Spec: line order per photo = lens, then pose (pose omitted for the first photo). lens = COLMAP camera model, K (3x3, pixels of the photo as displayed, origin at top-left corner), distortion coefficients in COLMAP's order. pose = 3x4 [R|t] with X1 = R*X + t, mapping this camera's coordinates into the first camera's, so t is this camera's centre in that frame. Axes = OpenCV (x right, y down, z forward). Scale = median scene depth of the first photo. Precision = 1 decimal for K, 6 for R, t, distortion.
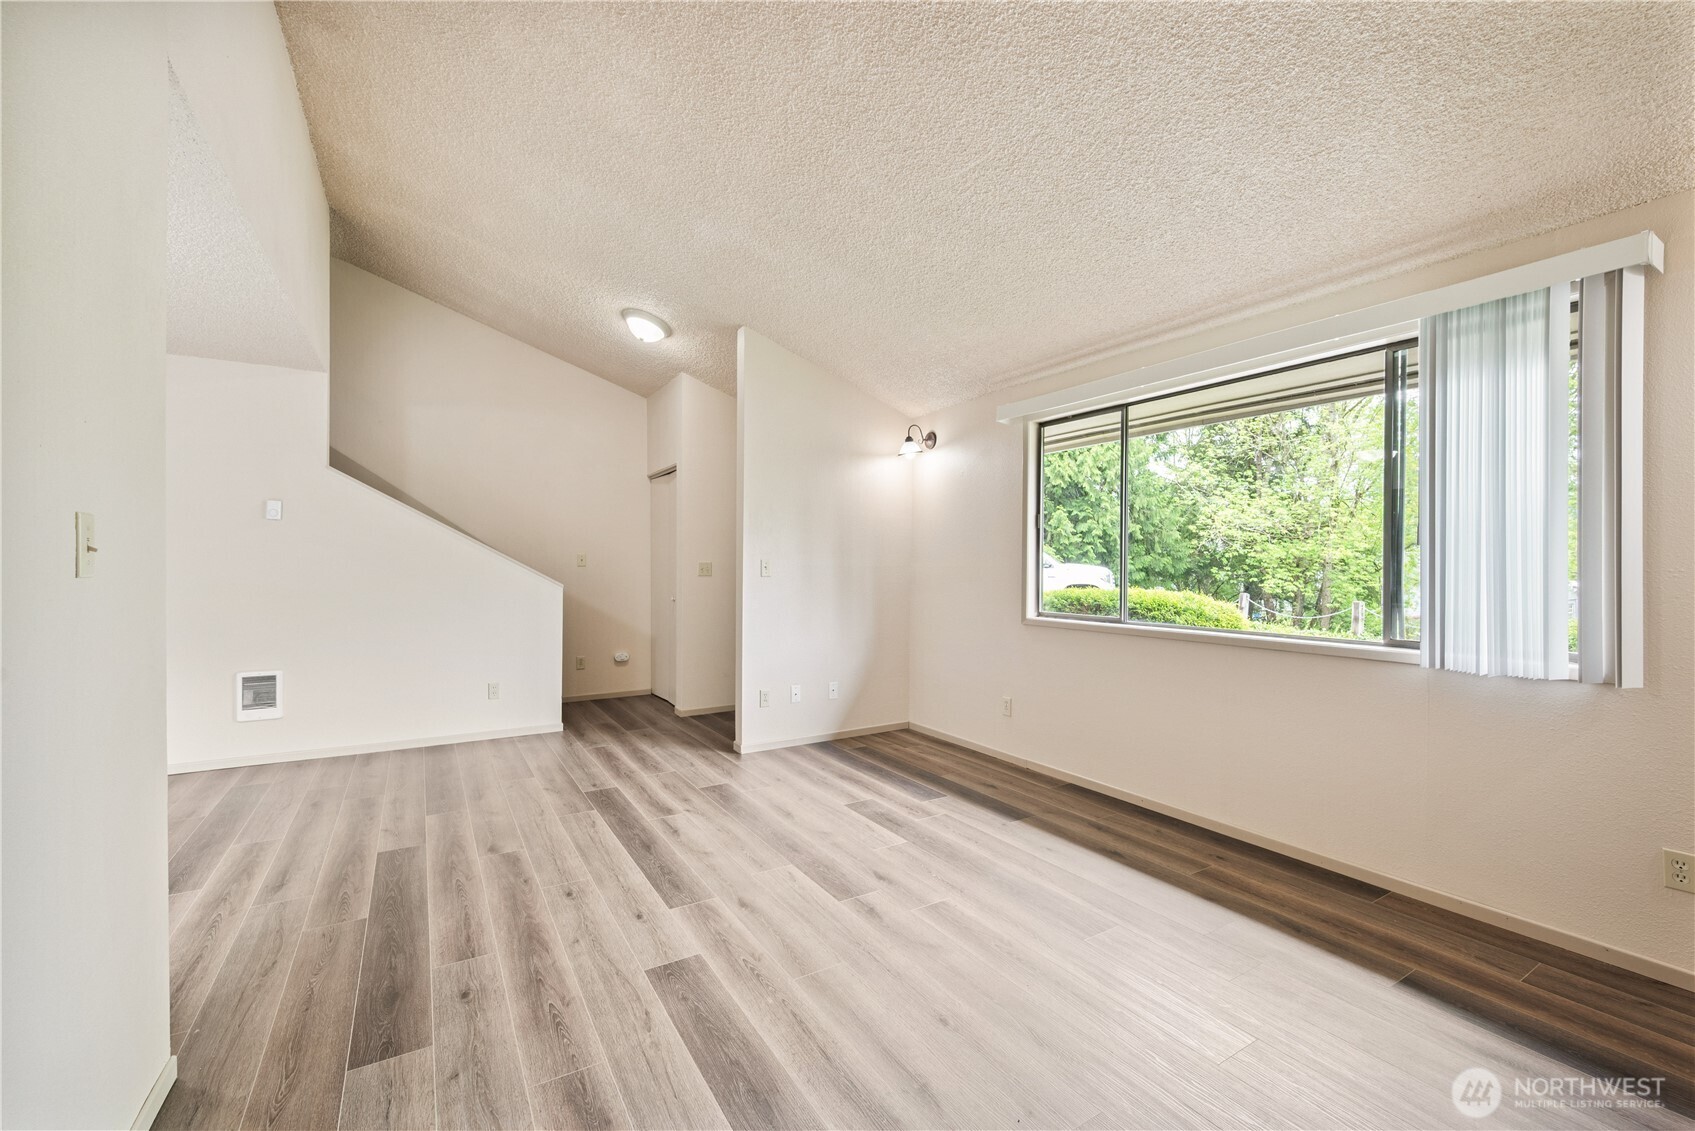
lens RADIAL K [[700.3, 0, 854.5], [0, 700.3, 567.2], [0, 0, 1]] dist [-0.000789, 0.000094]
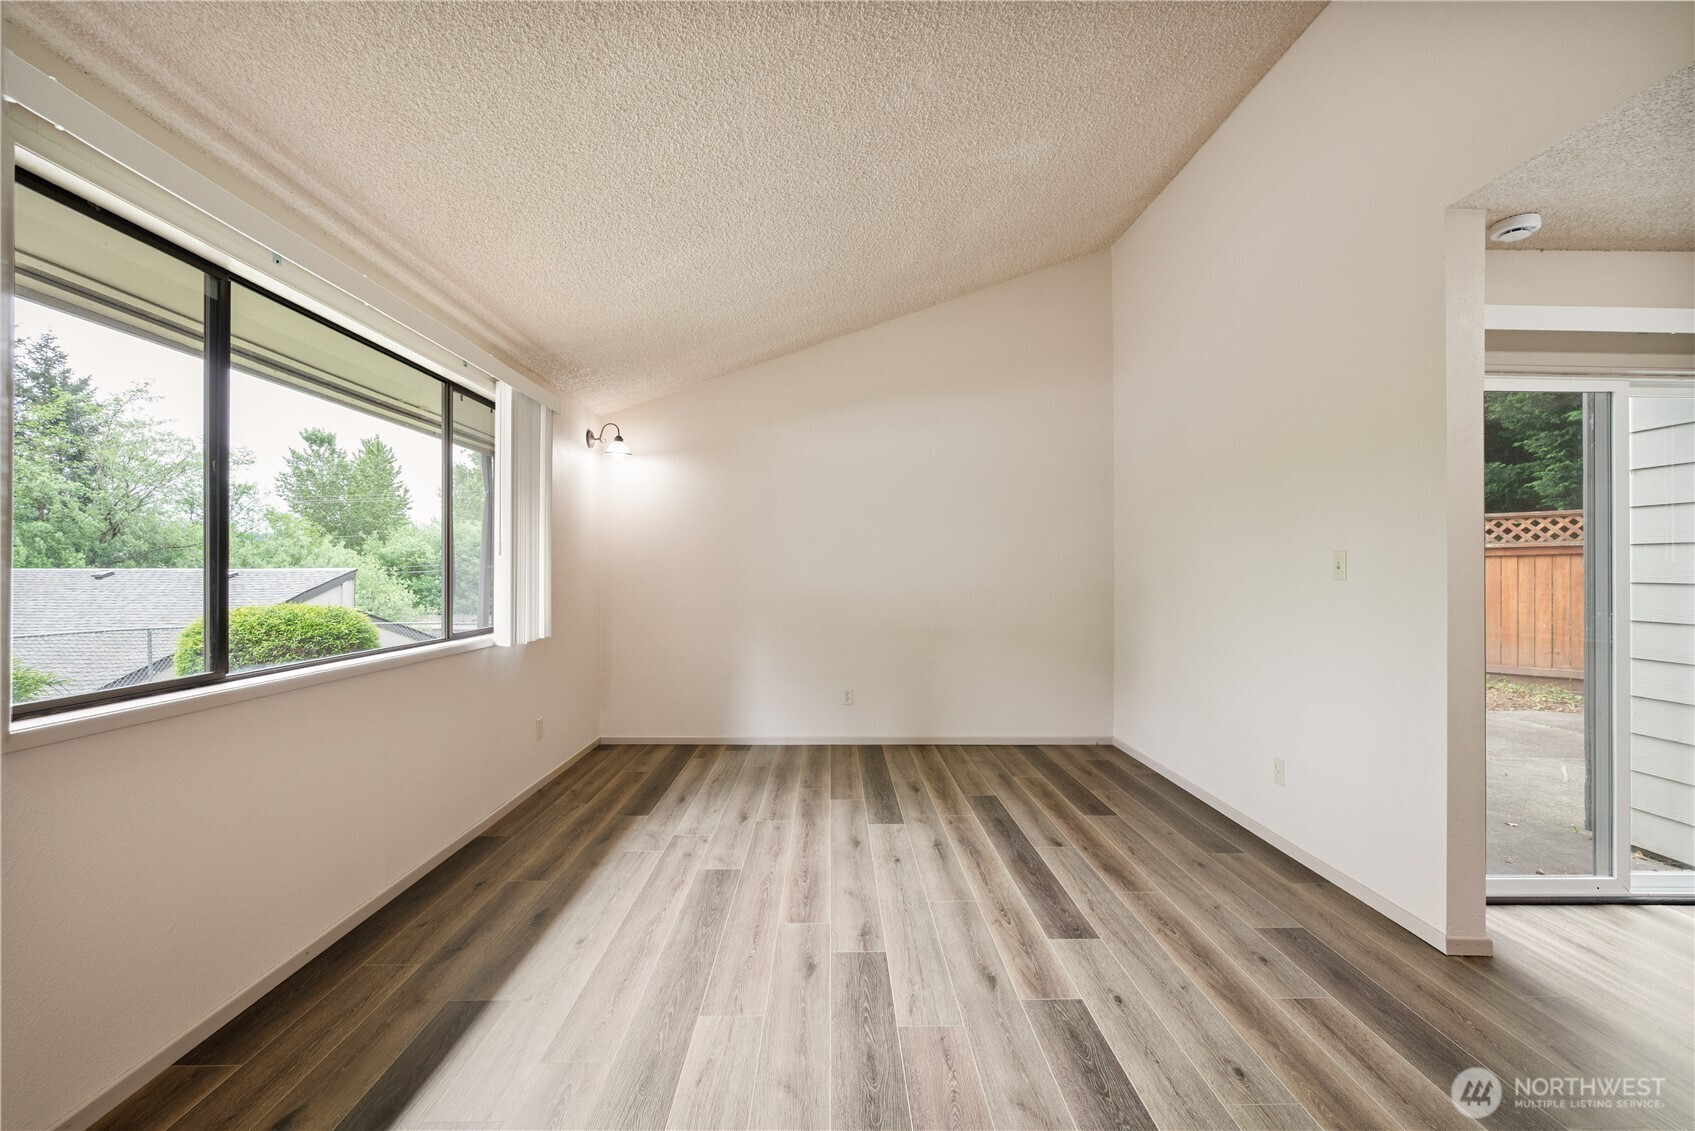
lens RADIAL K [[708.3, 0, 847.5], [0, 708.3, 565.5], [0, 0, 1]] dist [-0.001044, 0.000071]
pose [[-0.859423, -0.000920, 0.511265, -0.399163], [-0.001950, 0.999997, -0.001477, -0.009662], [-0.511262, -0.002266, -0.859422, 1.637088]]
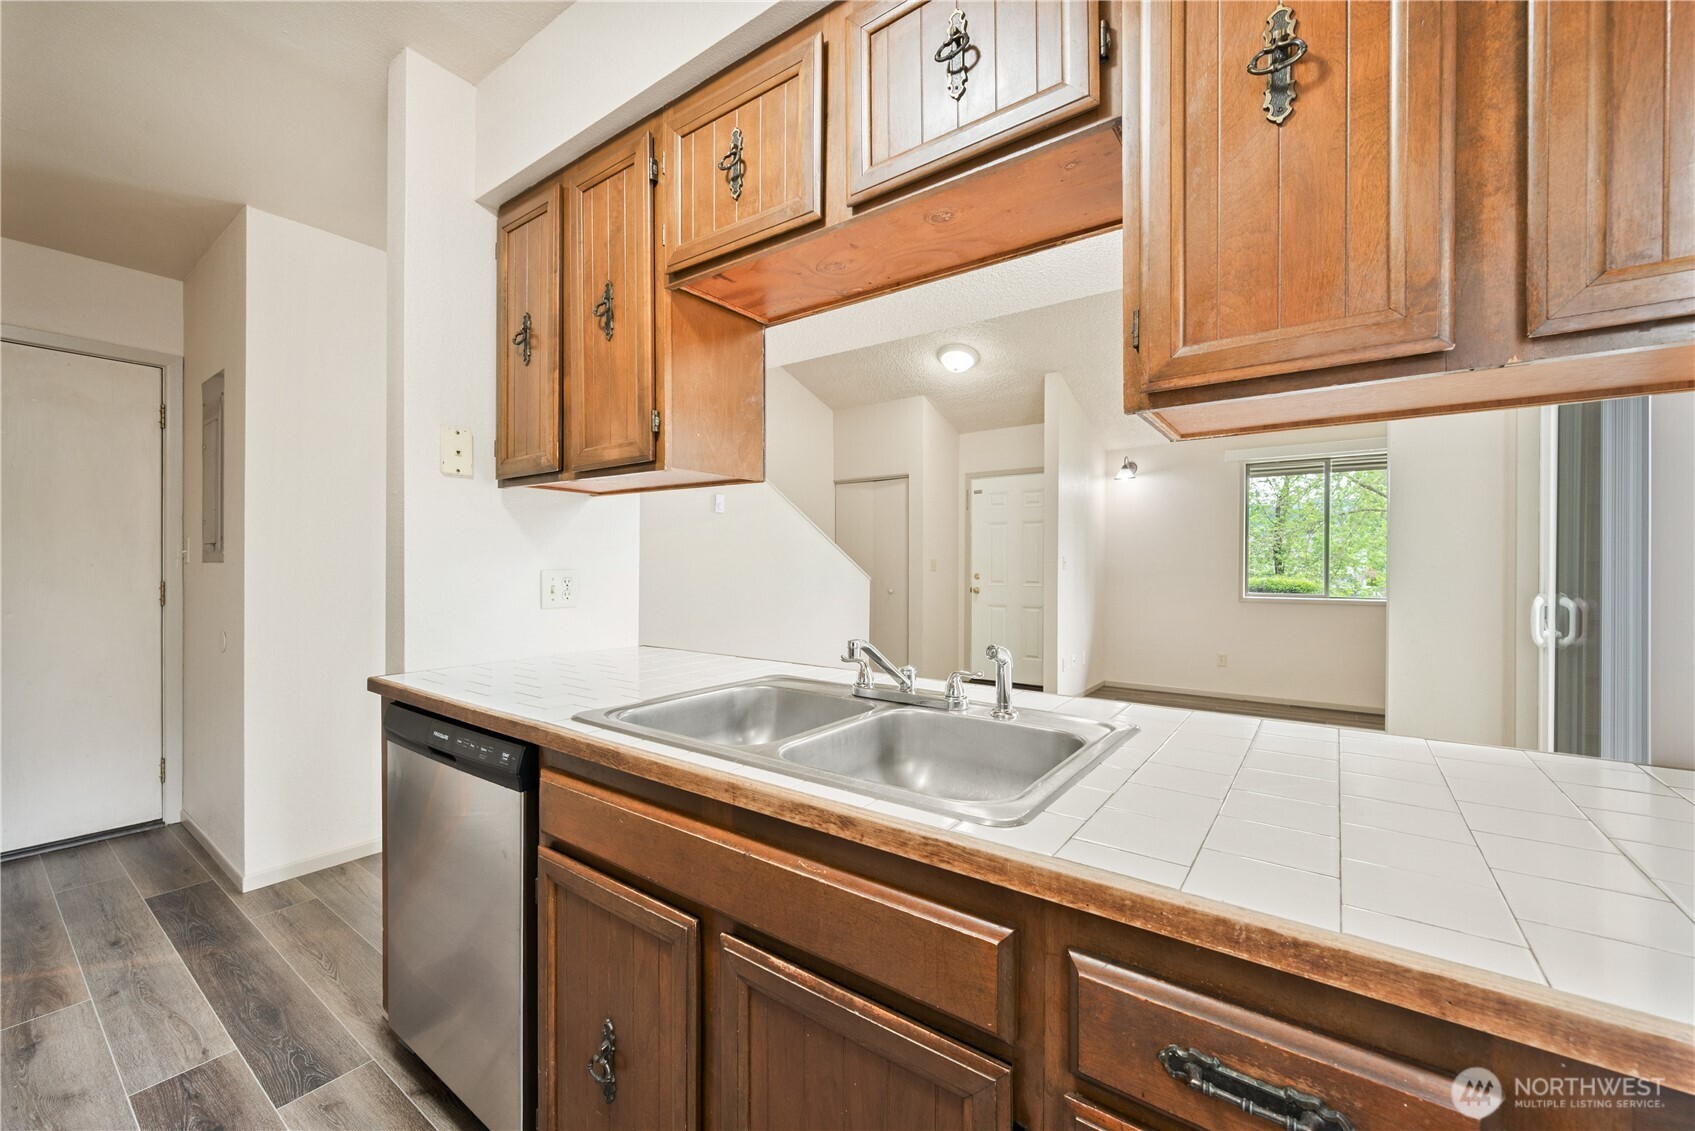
lens RADIAL K [[669.3, 0, 847.5], [0, 669.3, 565.5], [0, 0, 1]] dist [0.000495, 0.000090]
pose [[0.929085, 0.000528, 0.369866, -1.546856], [0.000967, 0.999992, -0.003856, 0.018589], [-0.369865, 0.003940, 0.929077, 0.024106]]
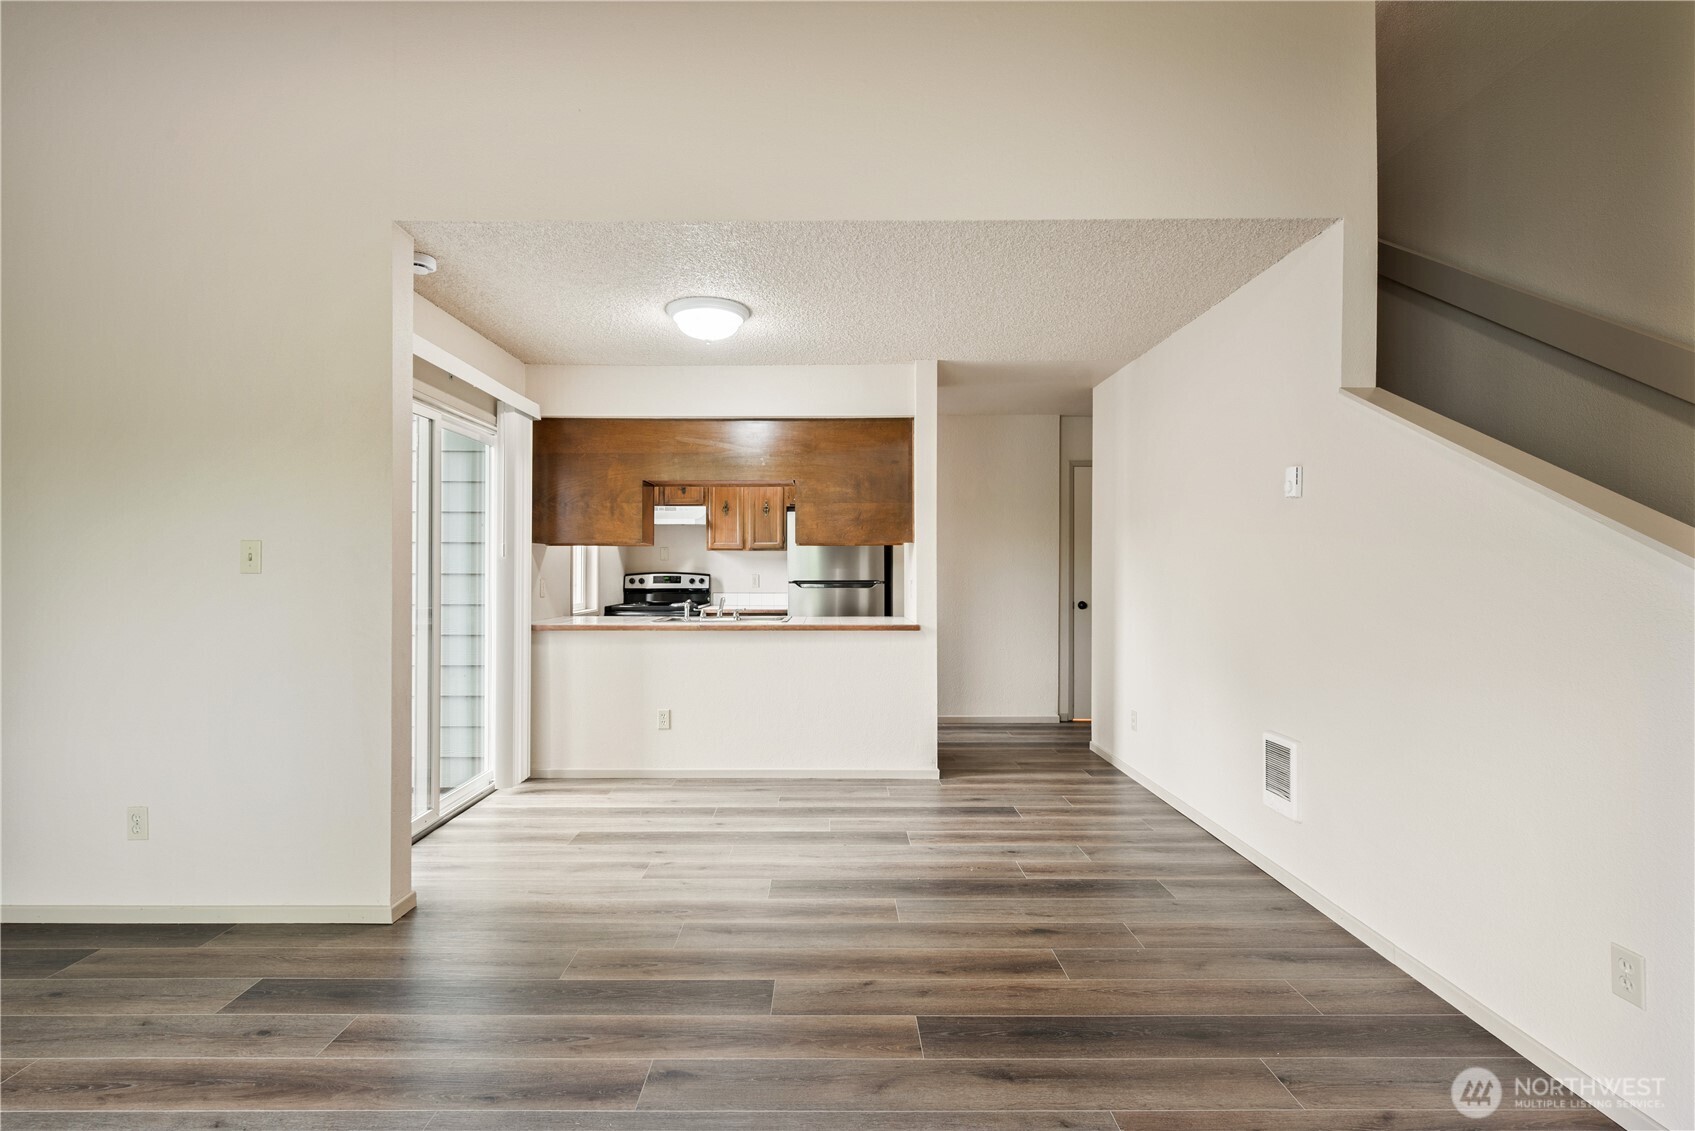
lens RADIAL K [[759.3, 0, 828.3], [0, 759.3, 565.8], [0, 0, 1]] dist [0.000275, 0.000682]
pose [[-0.530030, -0.004399, -0.847967, -0.070475], [-0.005879, 0.999982, -0.001513, -0.004251], [0.847958, 0.004184, -0.530047, 1.529628]]
